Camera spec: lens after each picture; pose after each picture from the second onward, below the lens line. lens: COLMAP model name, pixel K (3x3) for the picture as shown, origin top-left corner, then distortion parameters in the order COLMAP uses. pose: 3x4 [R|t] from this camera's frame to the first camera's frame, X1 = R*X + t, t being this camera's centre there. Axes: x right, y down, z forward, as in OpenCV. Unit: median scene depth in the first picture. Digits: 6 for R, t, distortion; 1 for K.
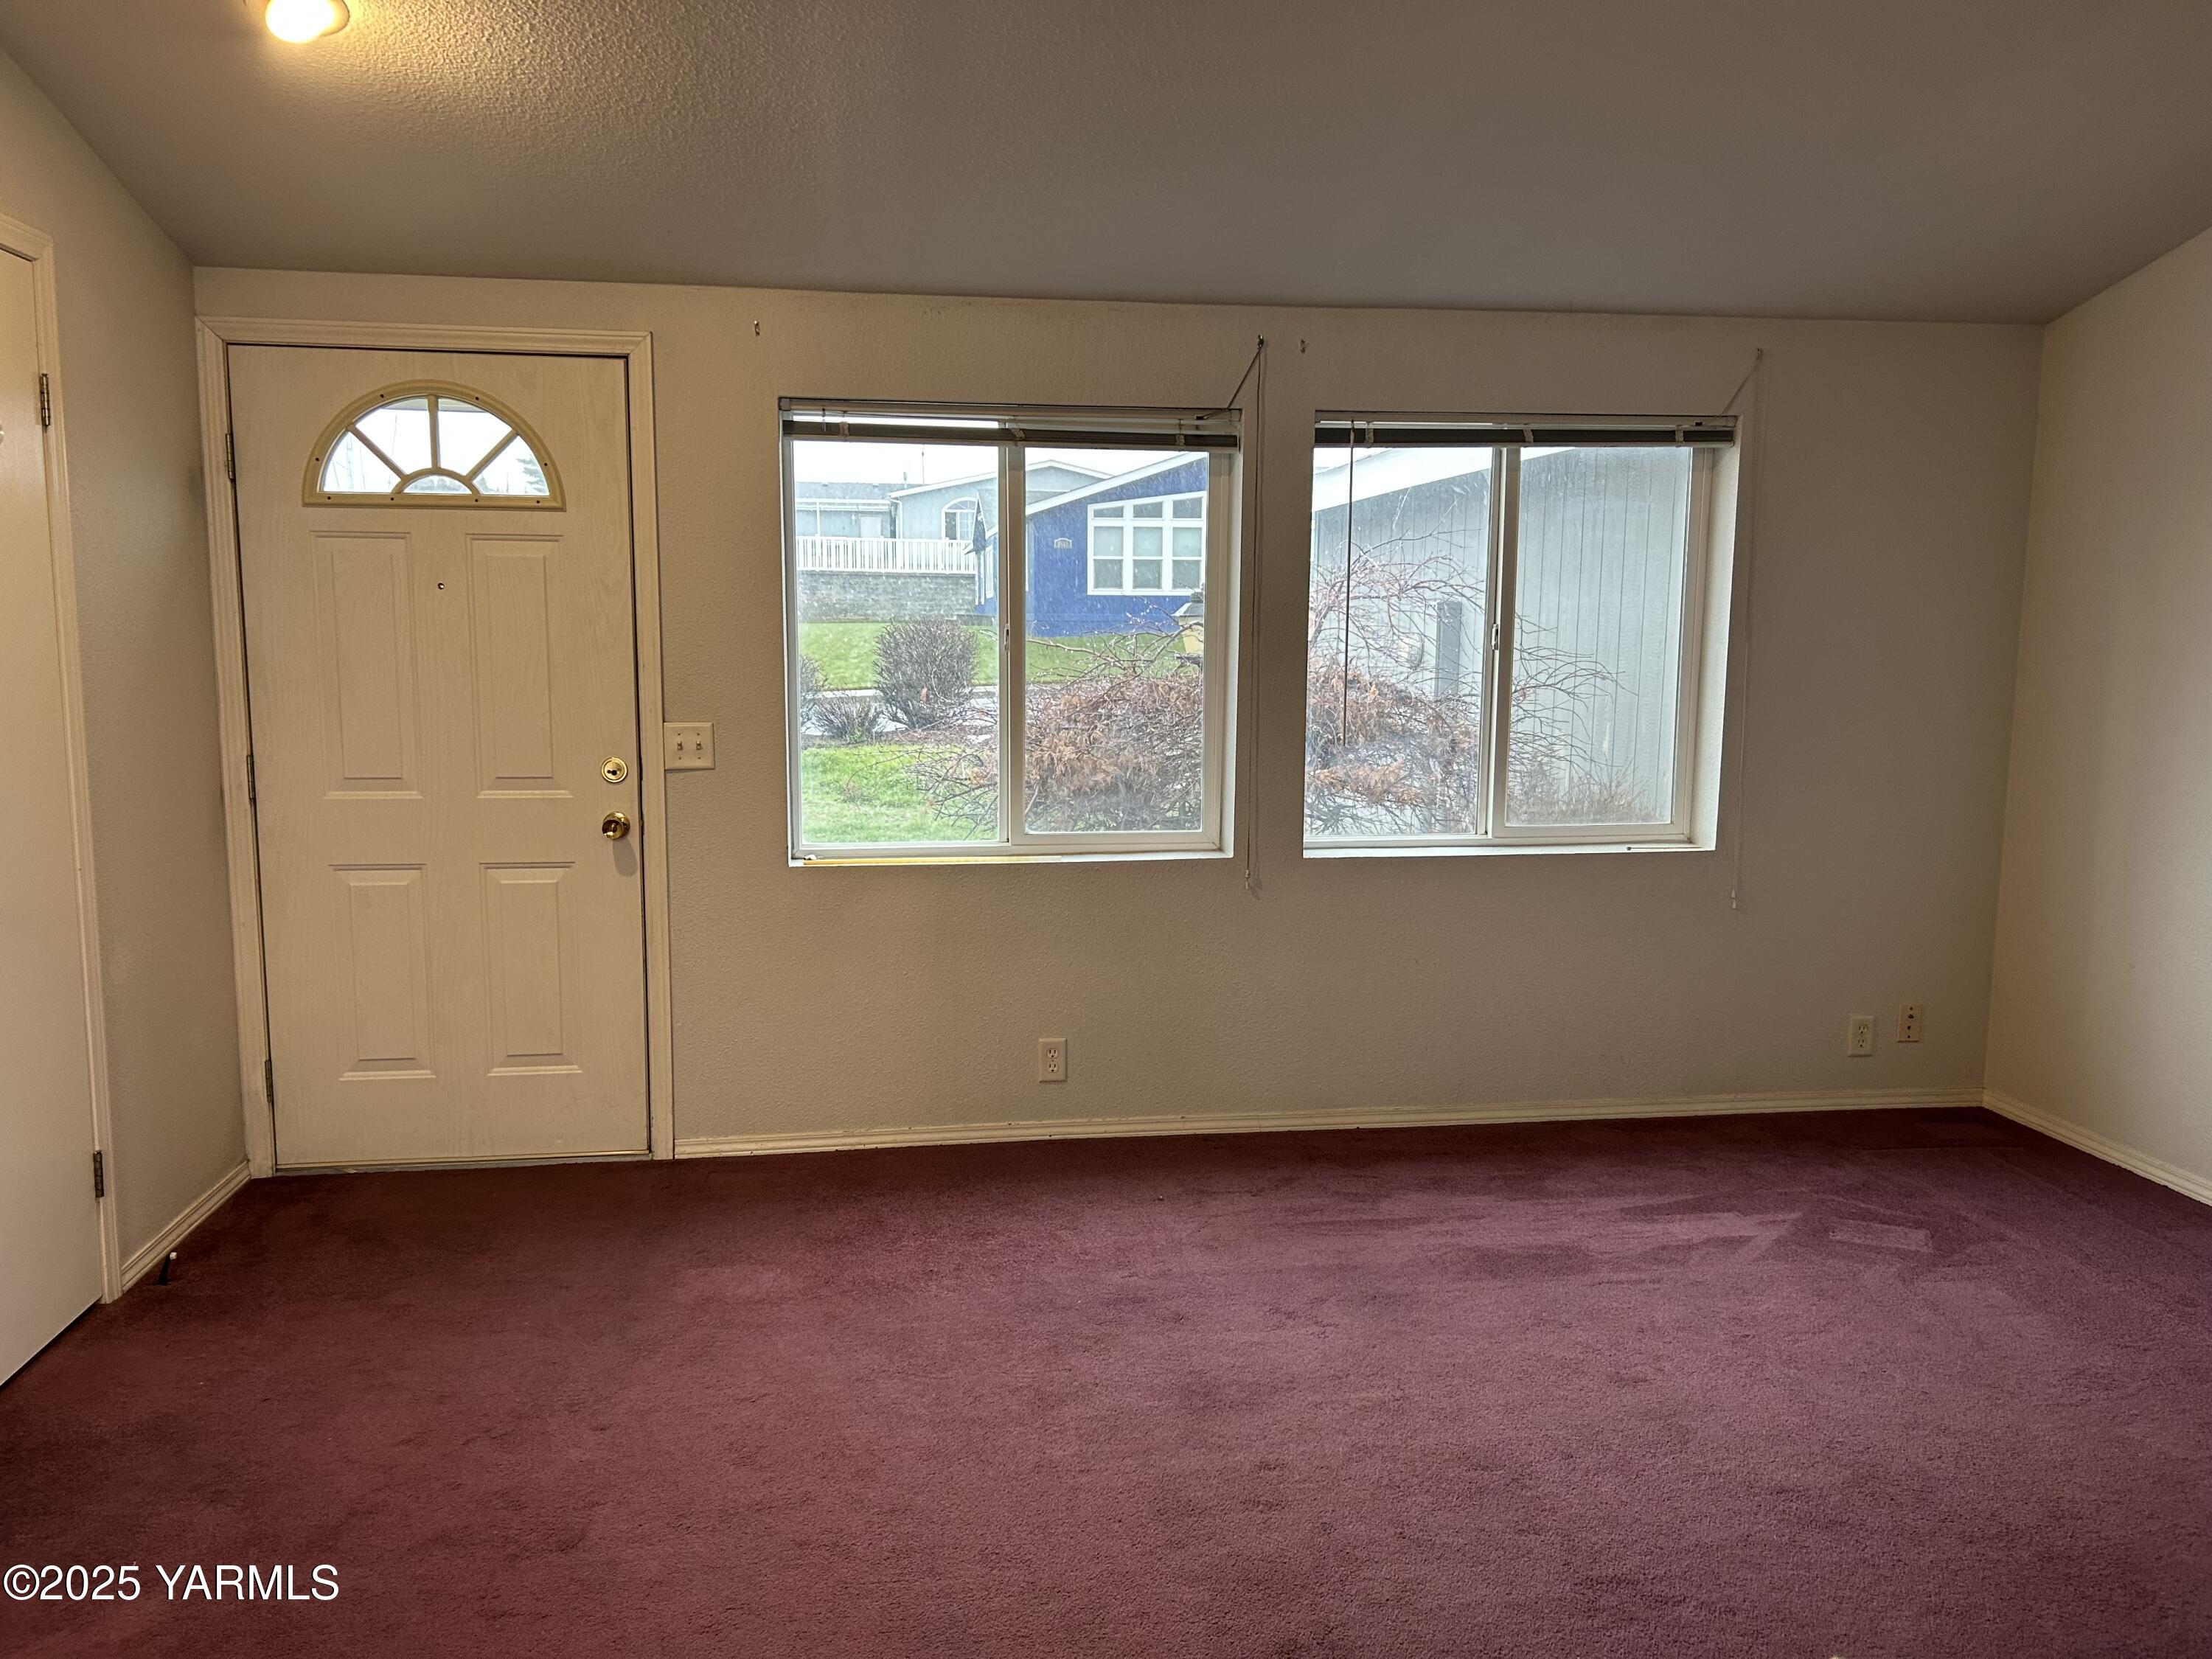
lens RADIAL K [[1661.6, 0, 1111.8], [0, 1661.6, 829.1], [0, 0, 1]] dist [0.068569, -0.076239]
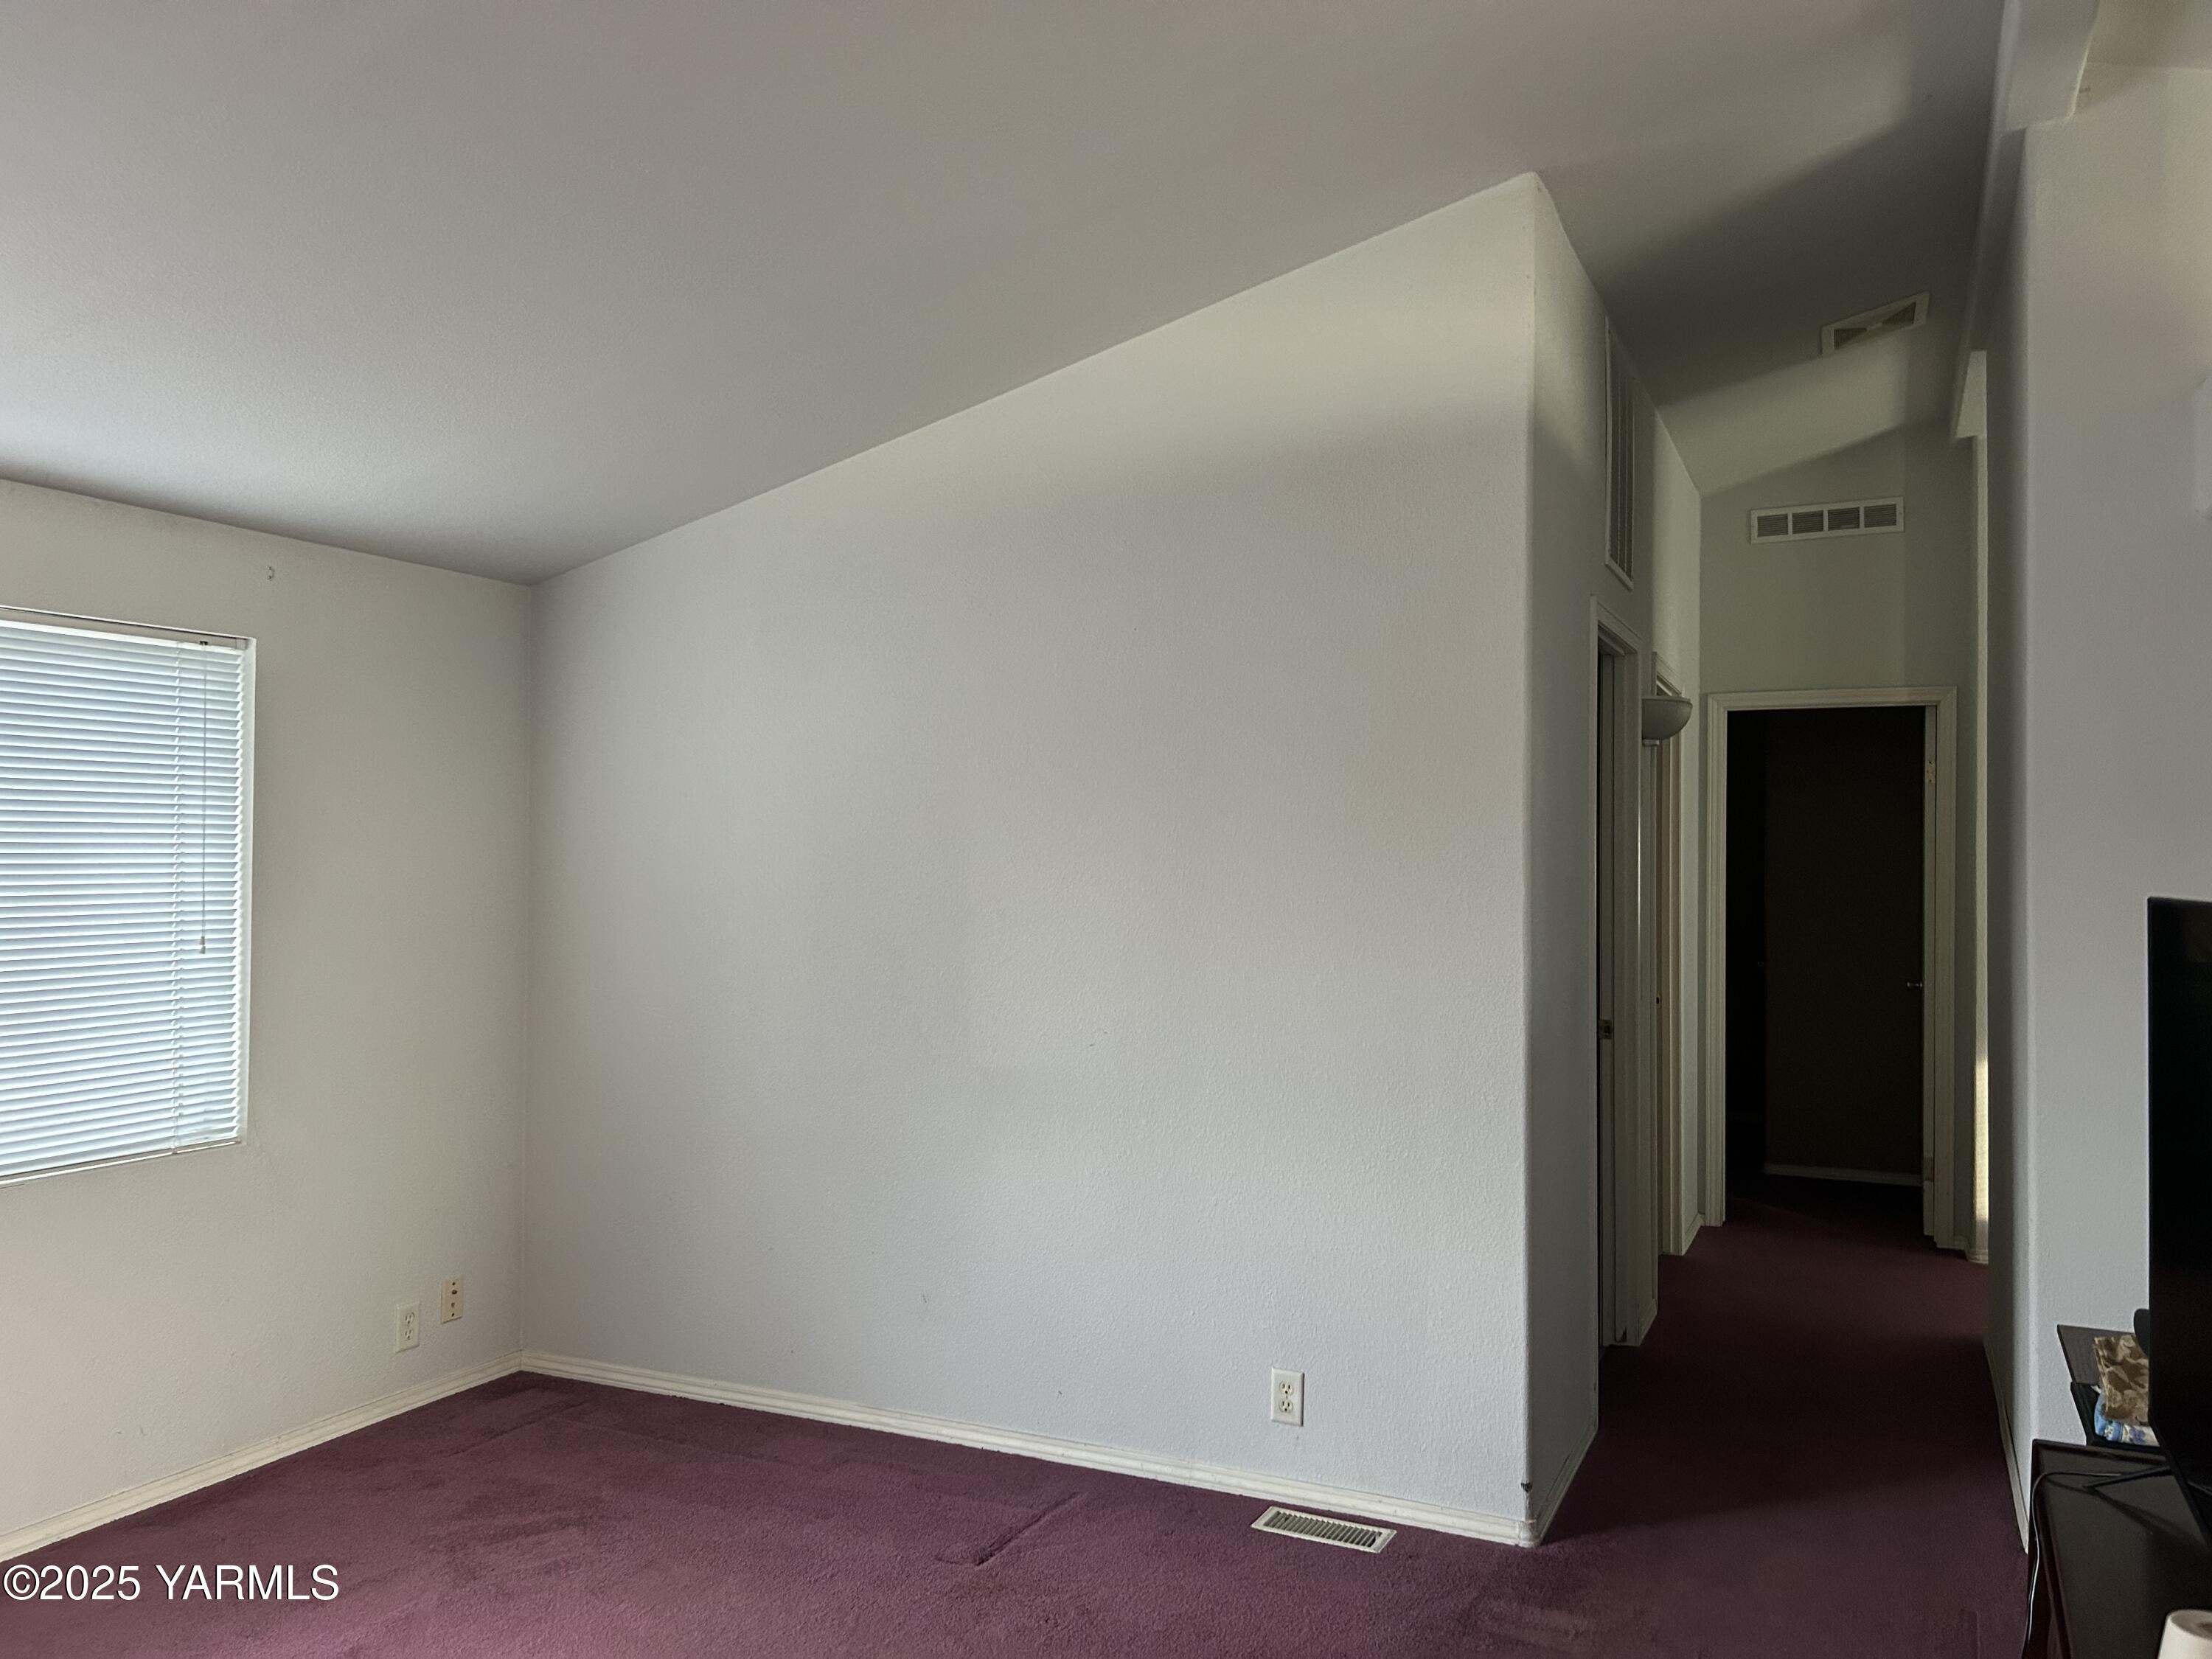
lens RADIAL K [[1661.6, 0, 1101.7], [0, 1661.6, 842.2], [0, 0, 1]] dist [0.068569, -0.076239]
pose [[0.552137, 0.005092, 0.833738, -0.116273], [0.102804, 0.991935, -0.074140, -0.033592], [-0.827391, 0.126647, 0.547161, 0.177350]]
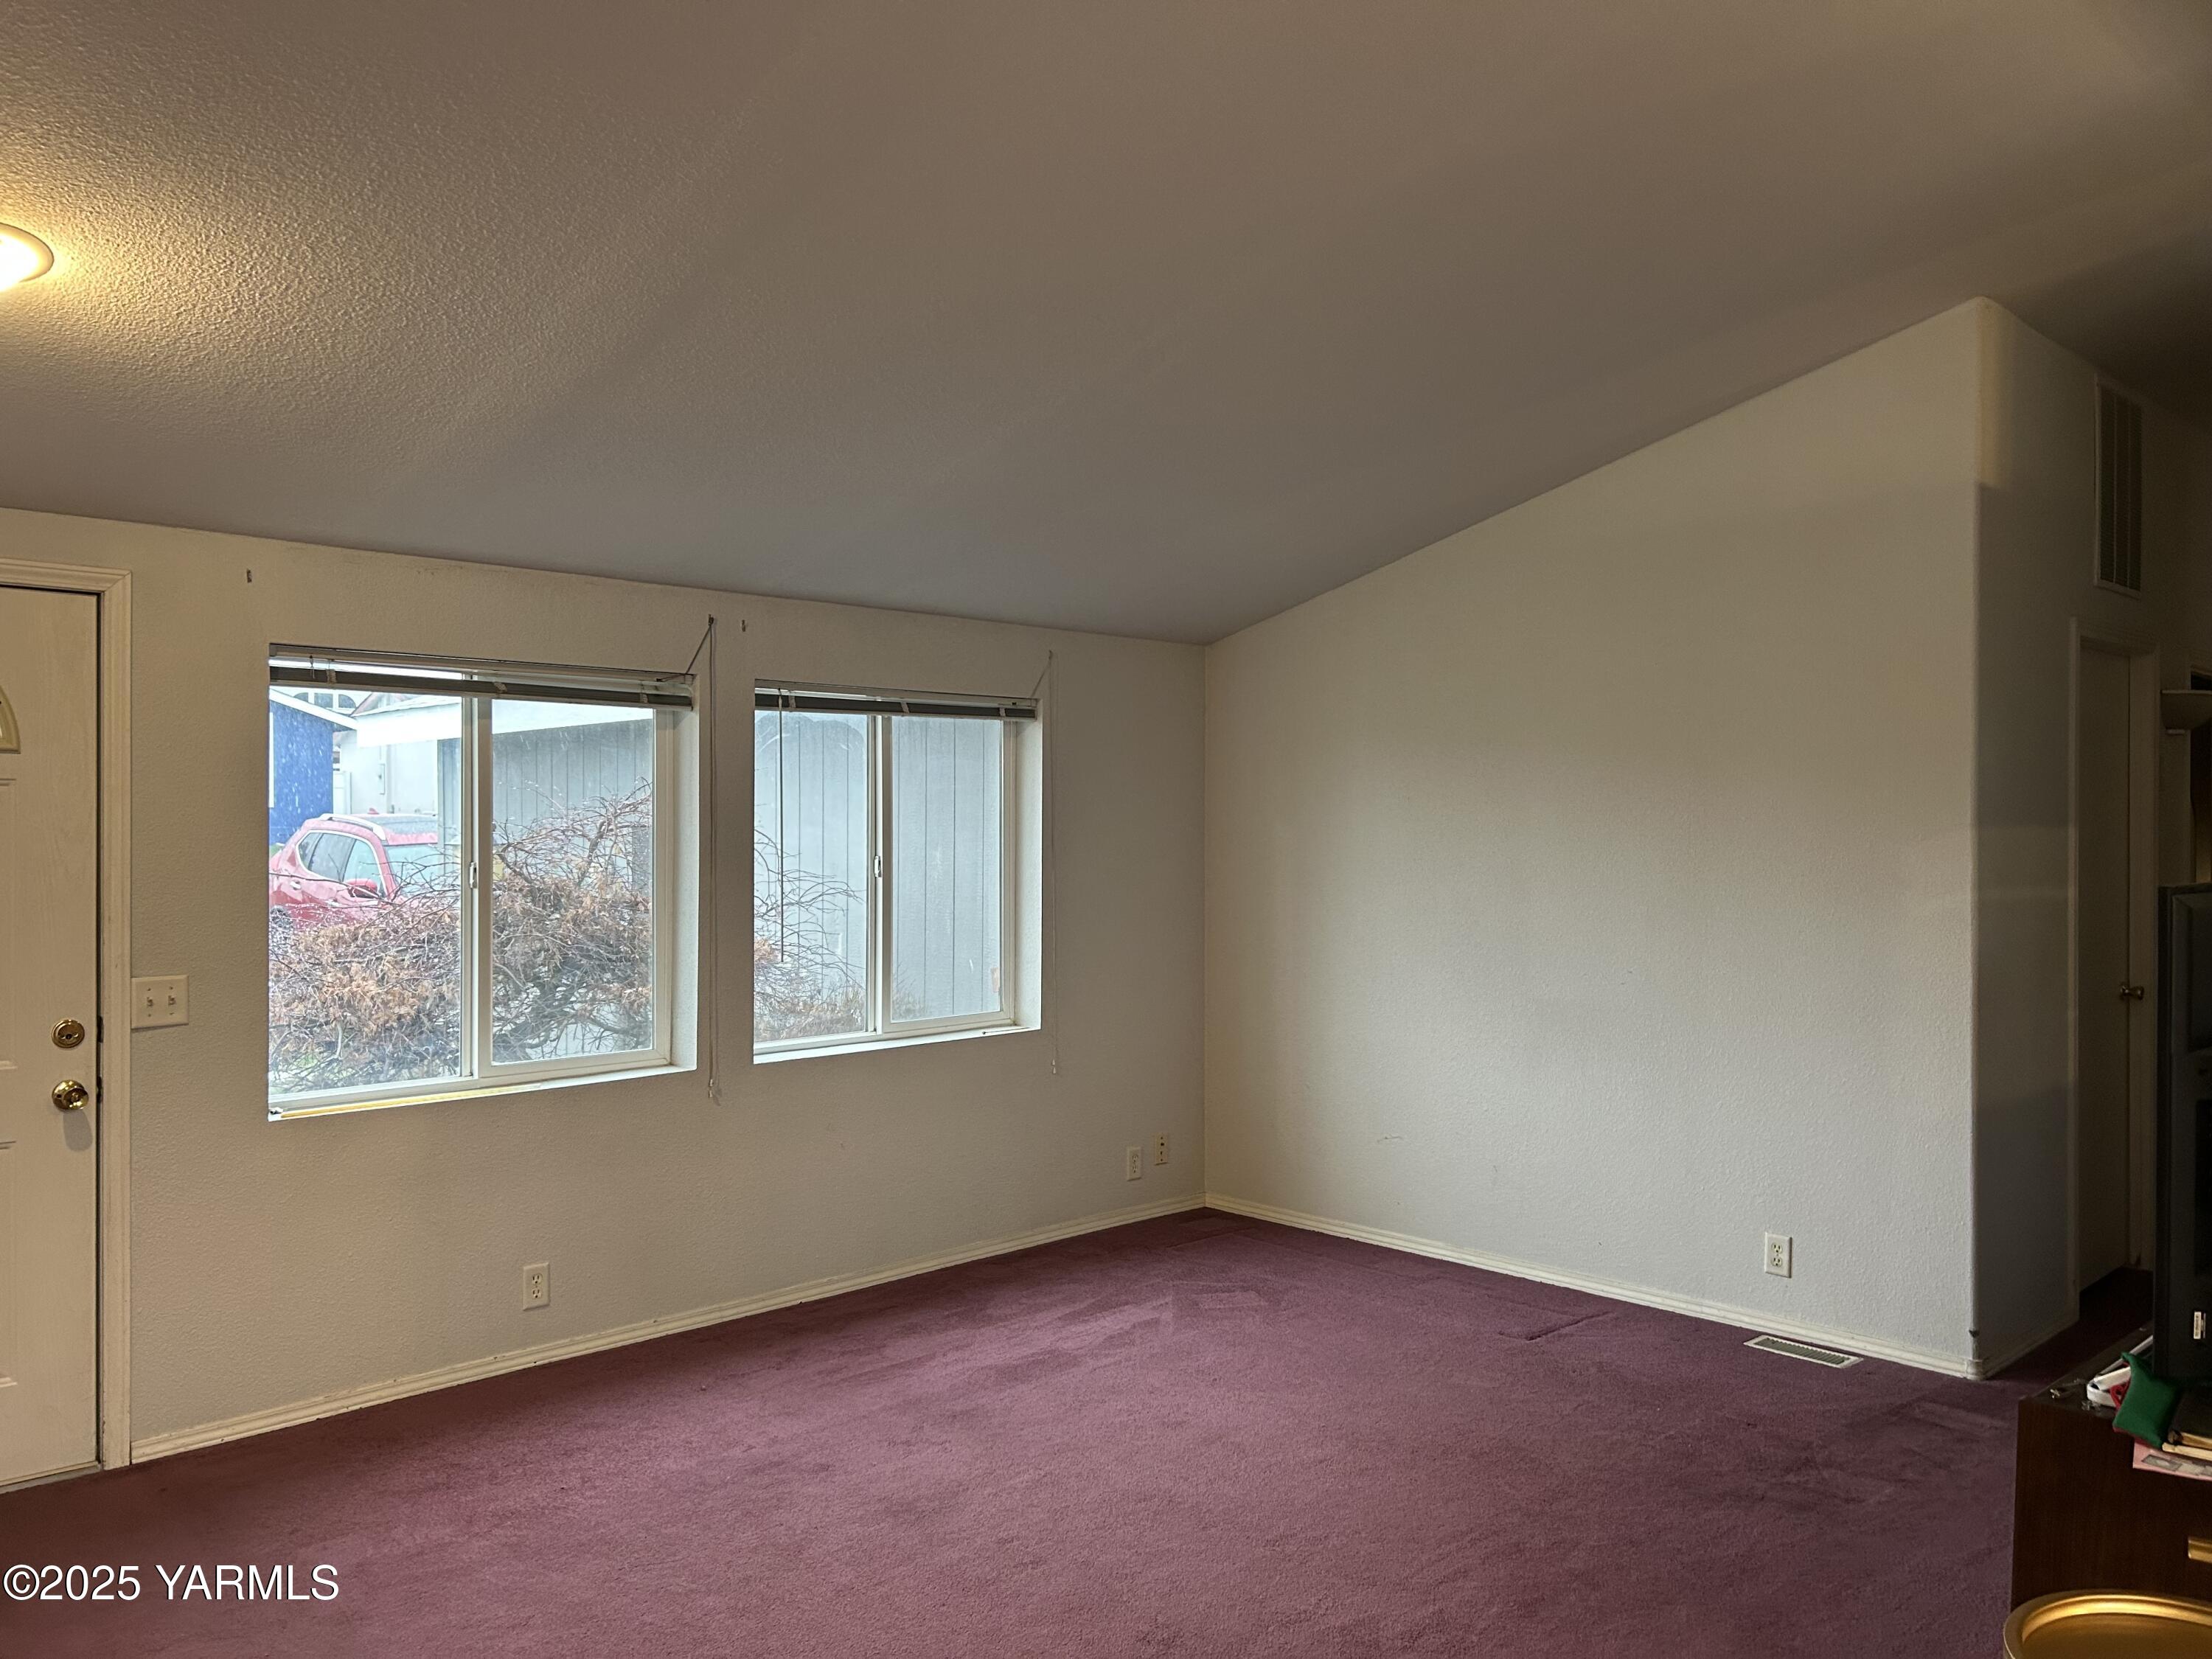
lens RADIAL K [[1661.6, 0, 1107.8], [0, 1661.6, 816.4], [0, 0, 1]] dist [0.068569, -0.076239]
pose [[0.810692, -0.000476, 0.585472, -0.366624], [0.077418, 0.991306, -0.106394, -0.010645], [-0.580331, 0.131578, 0.803681, -0.077232]]
